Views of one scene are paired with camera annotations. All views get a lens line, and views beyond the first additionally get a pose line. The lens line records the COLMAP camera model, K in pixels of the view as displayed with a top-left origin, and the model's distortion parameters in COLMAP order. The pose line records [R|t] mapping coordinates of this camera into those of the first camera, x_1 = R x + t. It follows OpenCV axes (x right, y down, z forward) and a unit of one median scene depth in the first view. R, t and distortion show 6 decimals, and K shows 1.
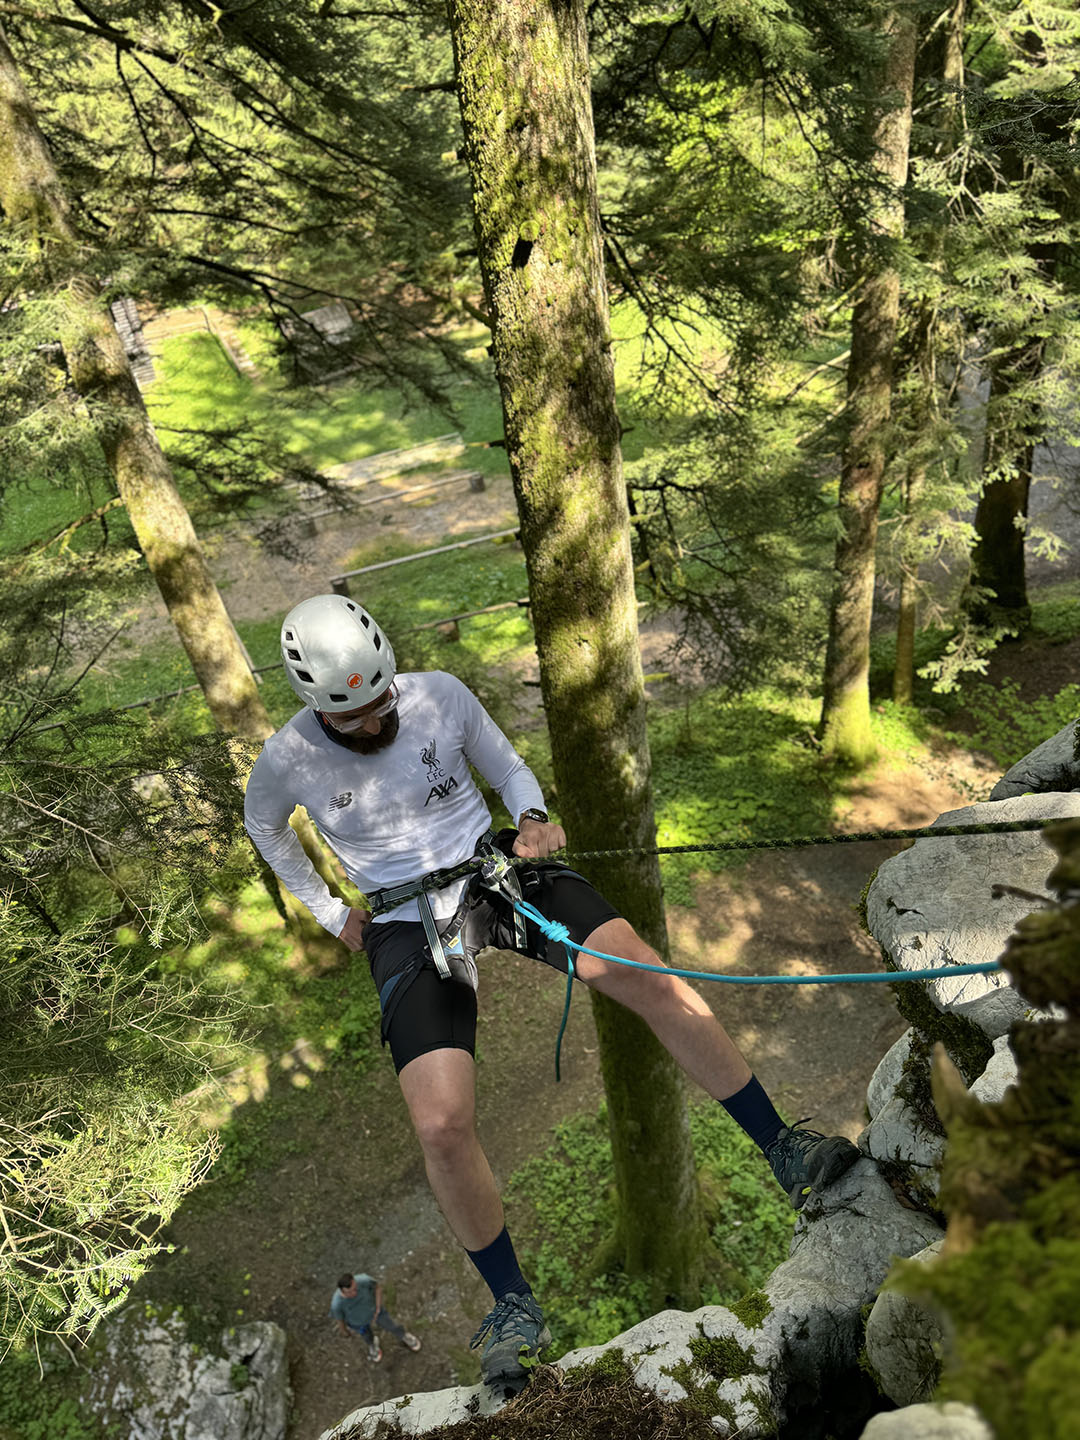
lens RADIAL K [[1025.4, 0, 536.8], [0, 1025.4, 707.0], [0, 0, 1]] dist [-0.036819, 0.009841]
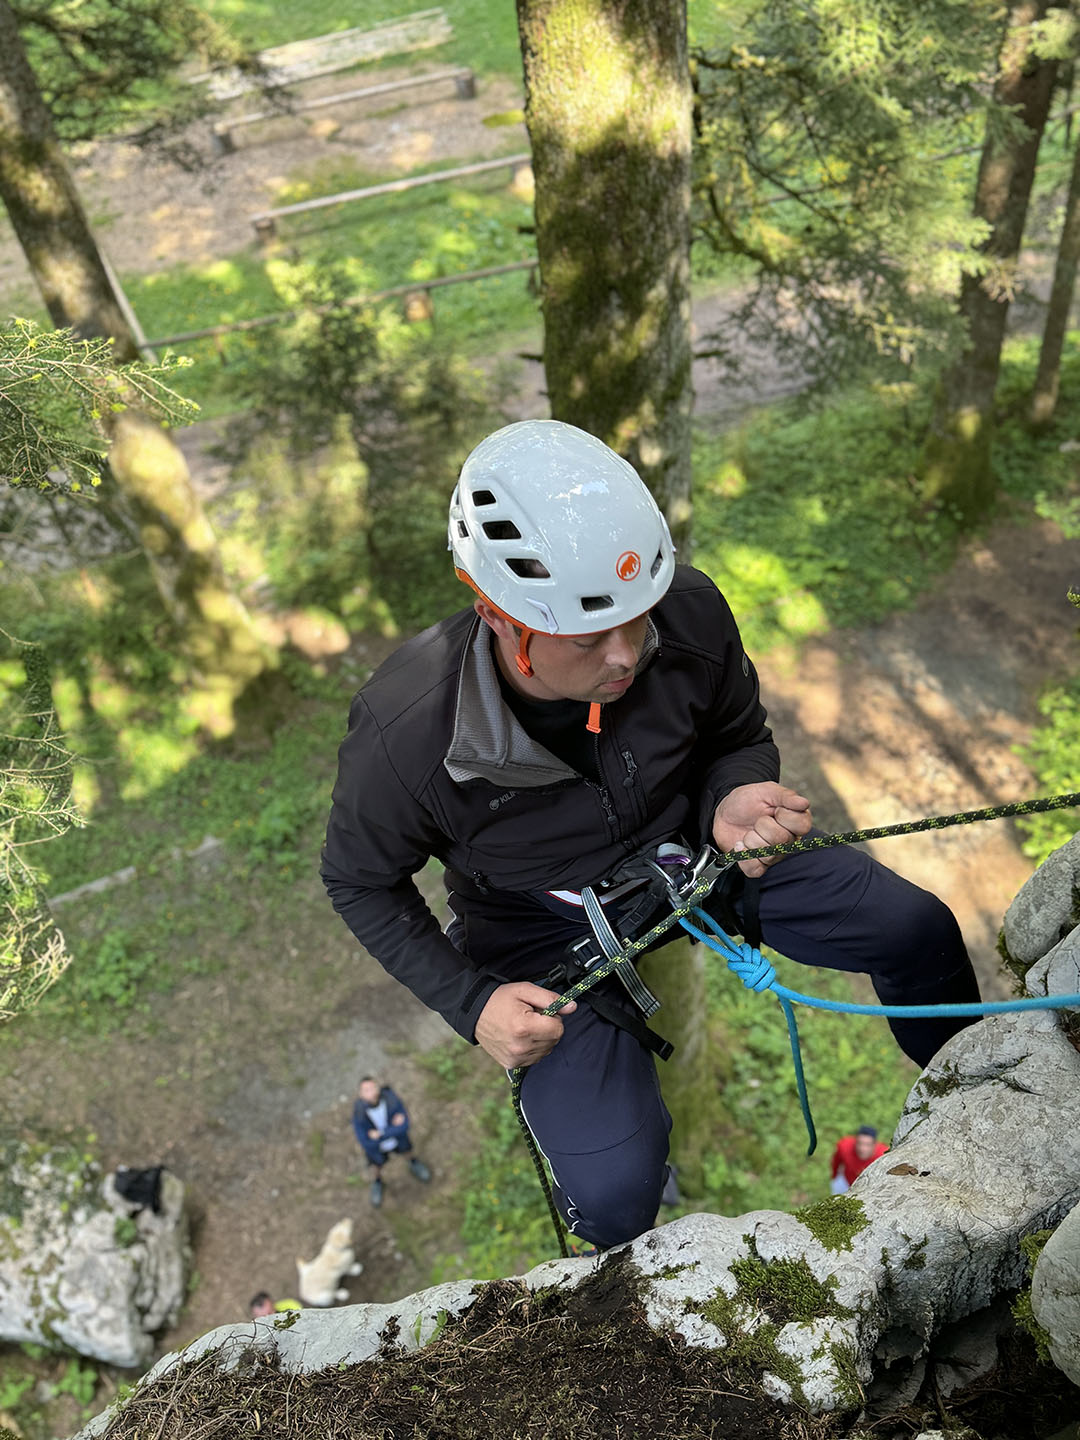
lens RADIAL K [[1372.0, 0, 542.9], [0, 1372.0, 724.3], [0, 0, 1]] dist [-0.038374, 0.000000]
pose [[0.998645, 0.049797, 0.015083, 0.002570], [-0.051894, 0.974292, 0.219231, 0.116704], [-0.003778, -0.219717, 0.975556, 0.239463]]
